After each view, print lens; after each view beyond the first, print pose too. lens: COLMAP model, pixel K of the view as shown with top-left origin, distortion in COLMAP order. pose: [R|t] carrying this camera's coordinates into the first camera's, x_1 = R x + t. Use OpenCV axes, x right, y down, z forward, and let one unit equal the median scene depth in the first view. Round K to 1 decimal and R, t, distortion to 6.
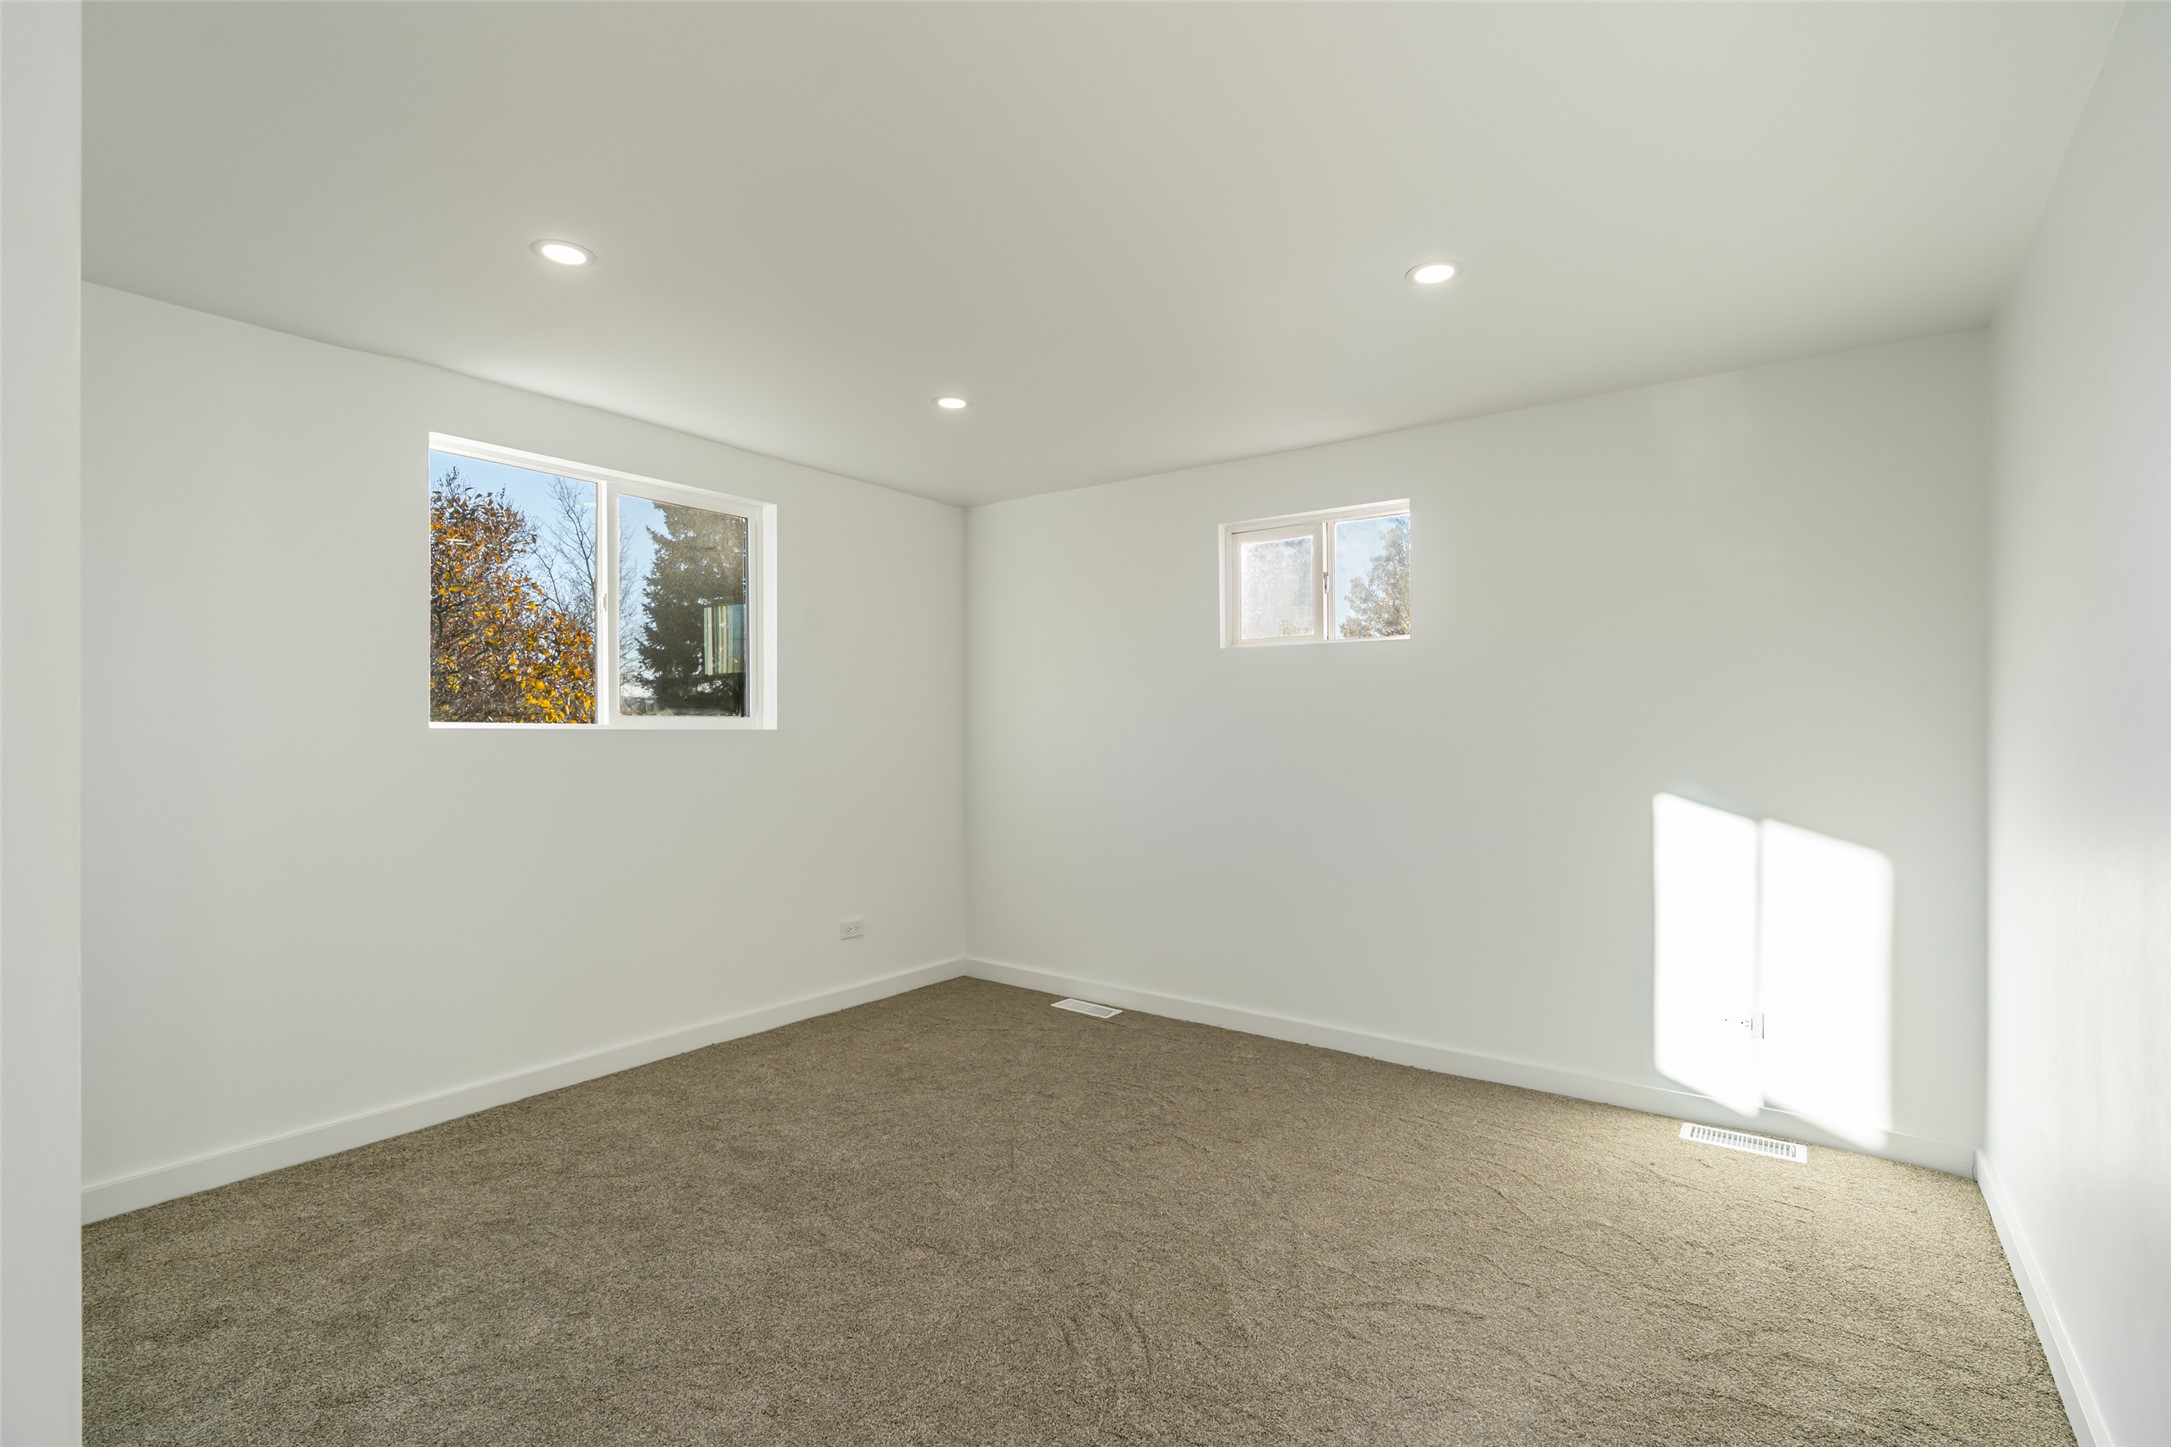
lens RADIAL K [[977.6, 0, 1083.8], [0, 977.6, 726.0], [0, 0, 1]] dist [-0.001140, -0.000022]
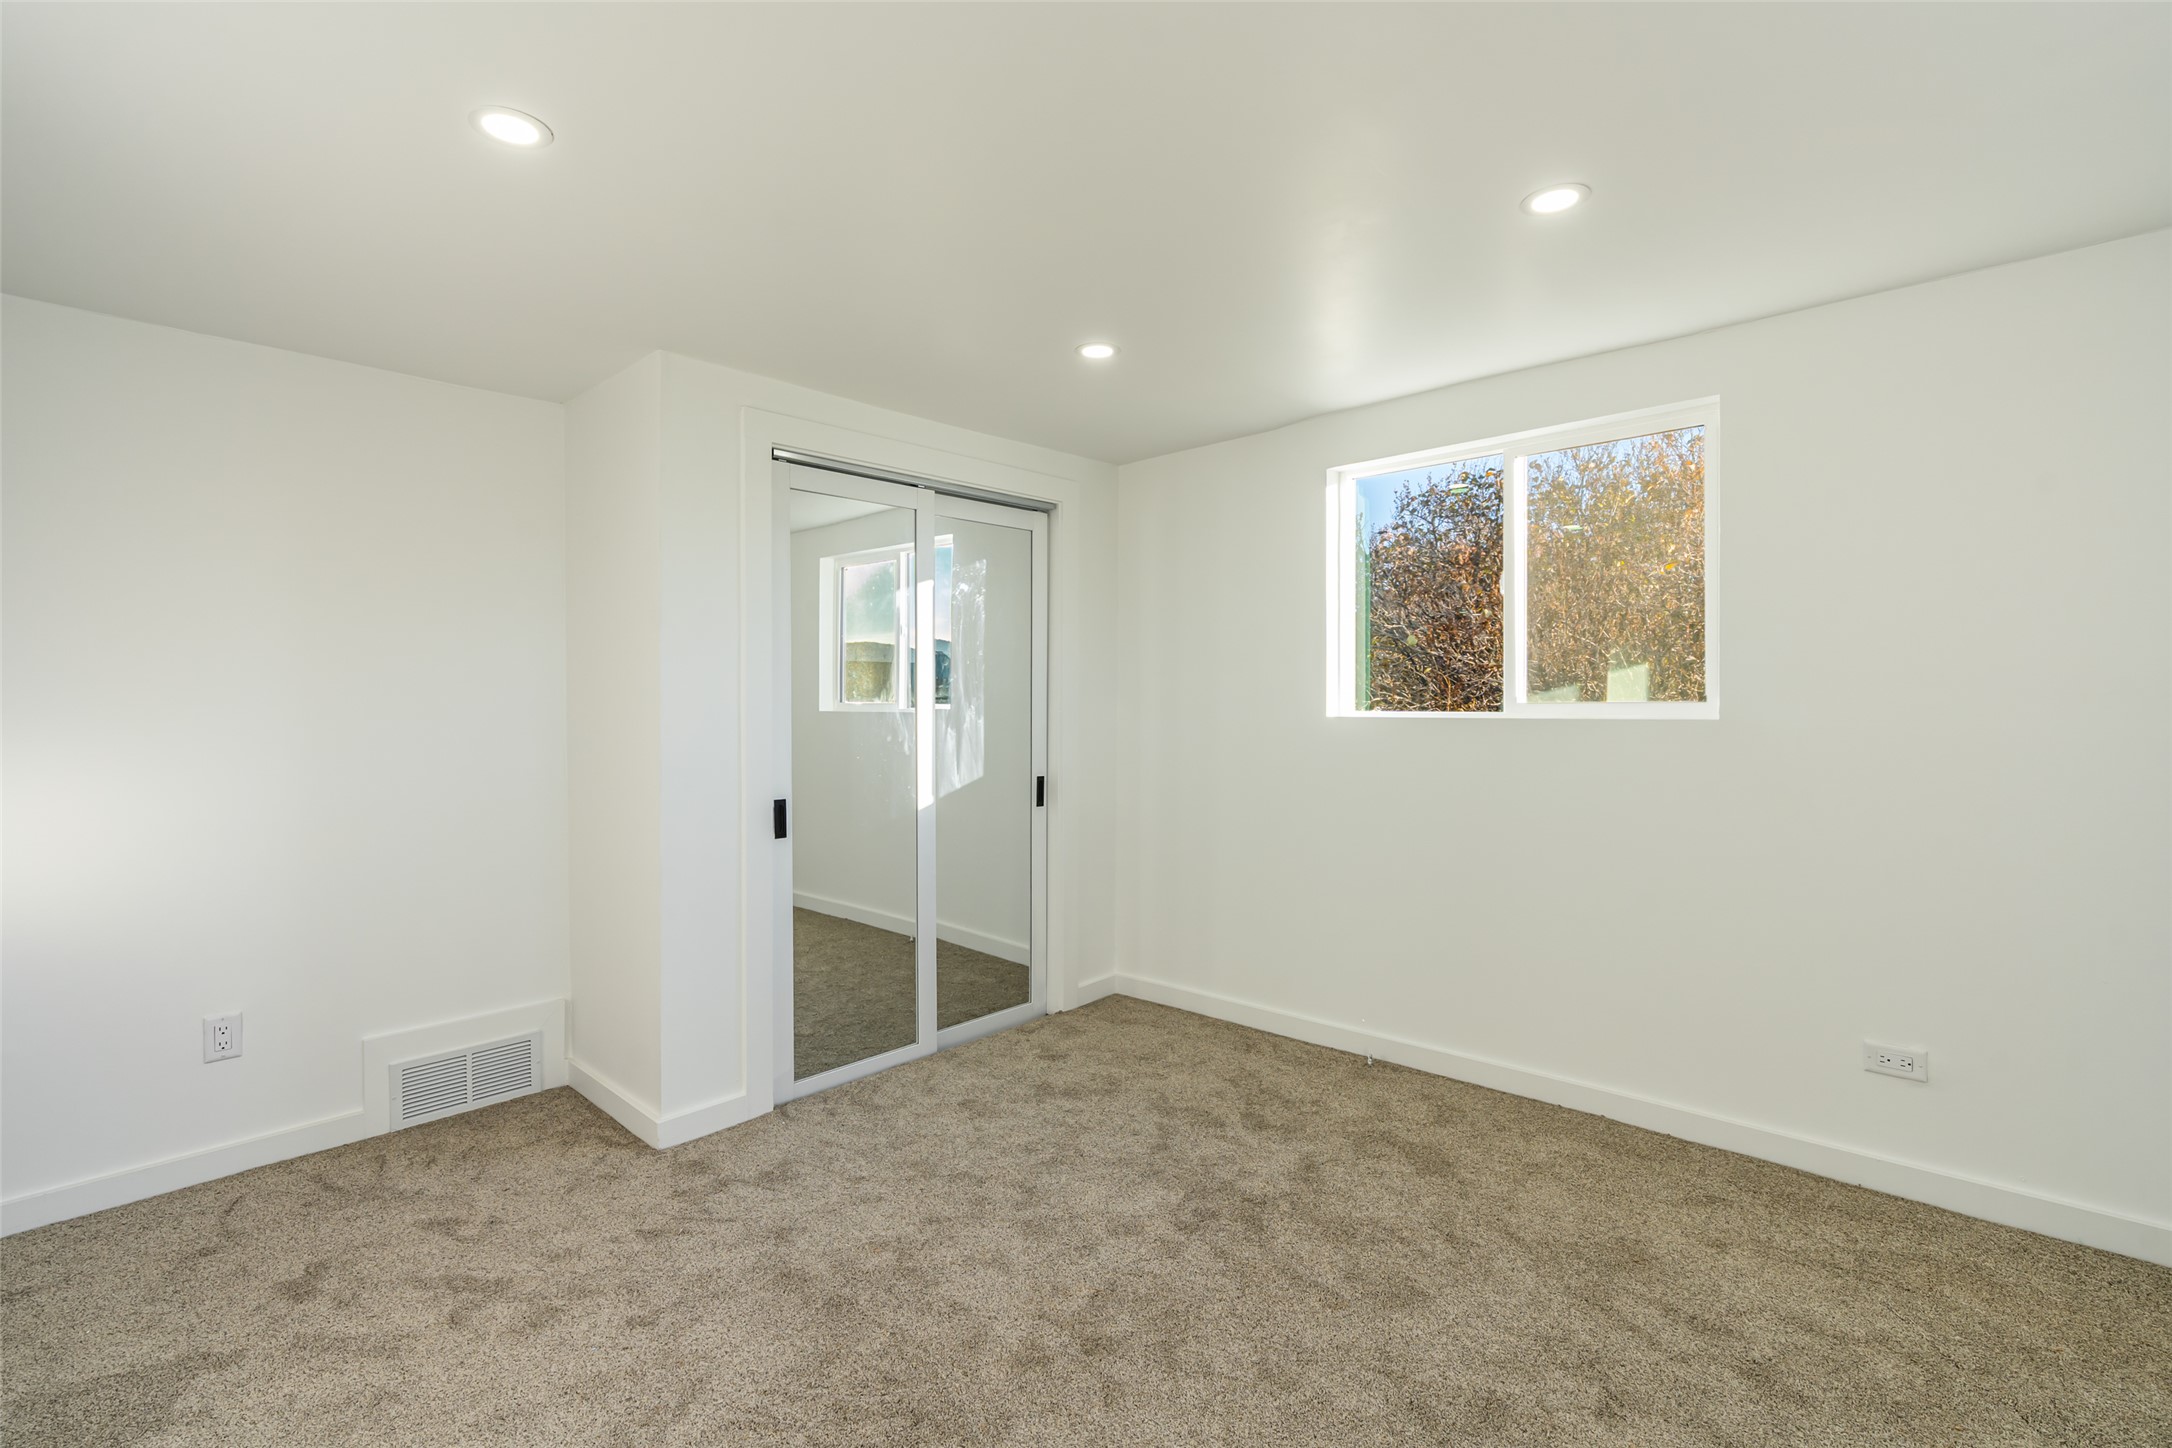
lens RADIAL K [[978.0, 0, 1085.3], [0, 978.0, 714.8], [0, 0, 1]] dist [-0.001140, -0.000022]
pose [[-0.098949, 0.006938, -0.995068, 0.522244], [0.004620, 0.999968, 0.006513, -0.008314], [0.995082, -0.003953, -0.098977, 0.768282]]
